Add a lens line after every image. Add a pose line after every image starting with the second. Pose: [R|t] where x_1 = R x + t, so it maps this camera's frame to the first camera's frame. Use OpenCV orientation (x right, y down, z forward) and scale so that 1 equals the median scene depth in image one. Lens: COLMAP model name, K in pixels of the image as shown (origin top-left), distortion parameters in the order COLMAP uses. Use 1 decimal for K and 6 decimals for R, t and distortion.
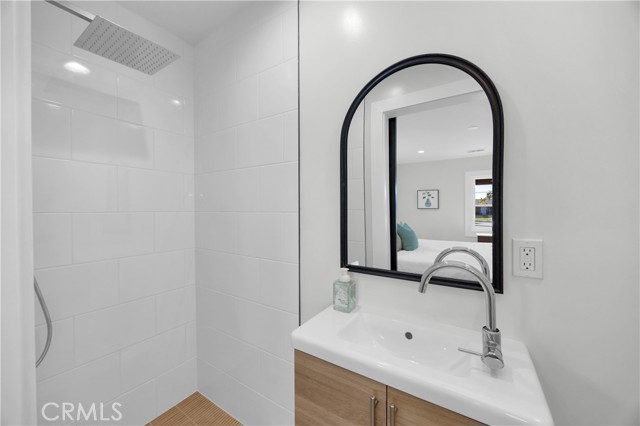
lens RADIAL K [[243.1, 0, 320.0], [0, 243.1, 213.0], [0, 0, 1]] dist [0.010126, 0.000030]
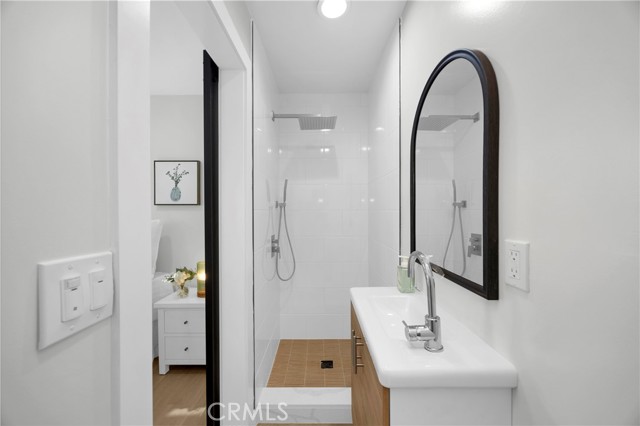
lens RADIAL K [[243.1, 0, 320.0], [0, 243.1, 213.0], [0, 0, 1]] dist [0.010126, 0.000030]
pose [[0.549827, 0.007844, -0.835242, 1.170723], [-0.004075, 0.999969, 0.006709, 0.011902], [0.835269, -0.000285, 0.549842, 0.007070]]
